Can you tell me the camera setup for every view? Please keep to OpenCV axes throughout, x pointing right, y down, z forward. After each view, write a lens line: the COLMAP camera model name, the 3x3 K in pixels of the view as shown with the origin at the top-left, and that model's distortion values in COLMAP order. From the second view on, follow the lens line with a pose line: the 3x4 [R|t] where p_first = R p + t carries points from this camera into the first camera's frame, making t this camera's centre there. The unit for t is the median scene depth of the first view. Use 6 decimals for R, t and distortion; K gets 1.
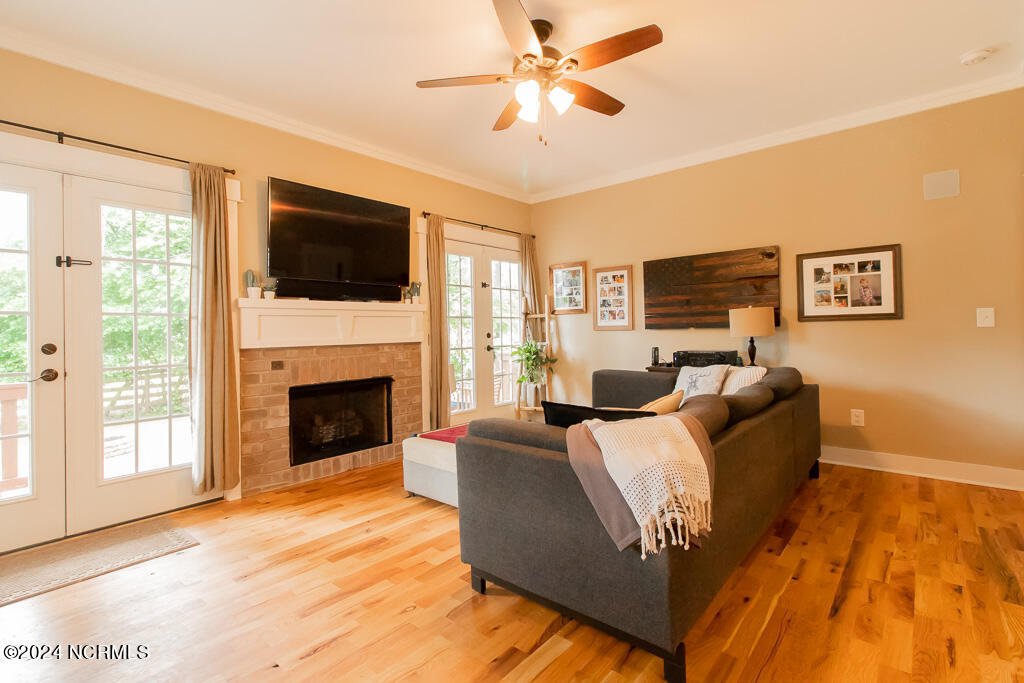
lens RADIAL K [[473.6, 0, 516.5], [0, 473.6, 330.3], [0, 0, 1]] dist [0.001917, -0.000401]
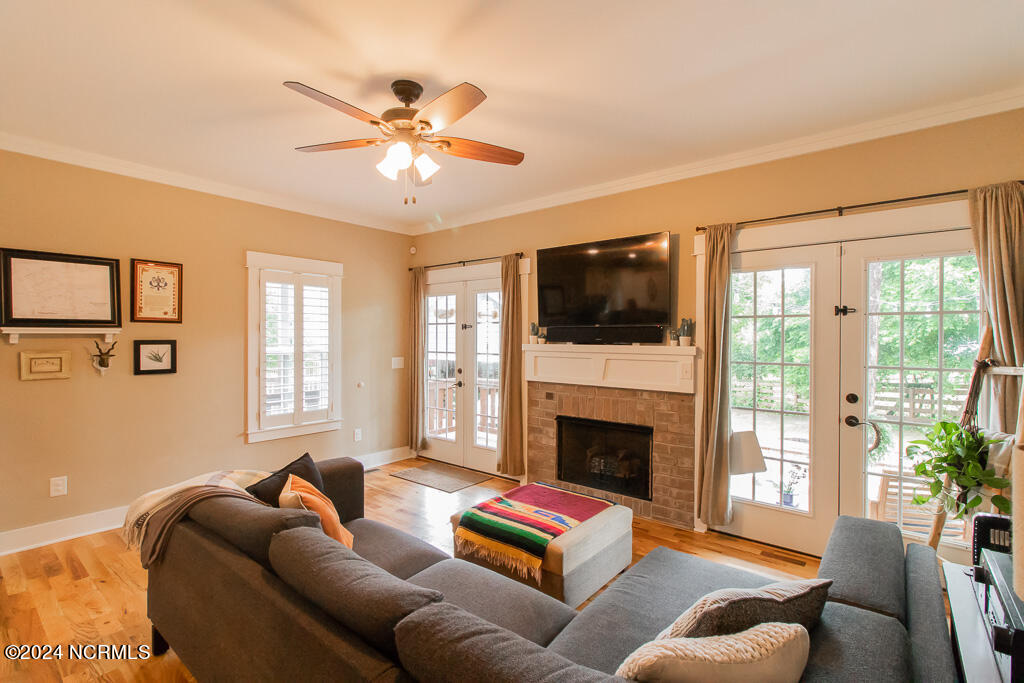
lens RADIAL K [[473.6, 0, 516.5], [0, 473.6, 330.3], [0, 0, 1]] dist [0.001917, -0.000401]
pose [[0.025936, 0.021676, -0.999429, 0.683437], [0.006037, 0.999743, 0.021839, -0.117765], [0.999645, -0.006600, 0.025799, 0.794934]]
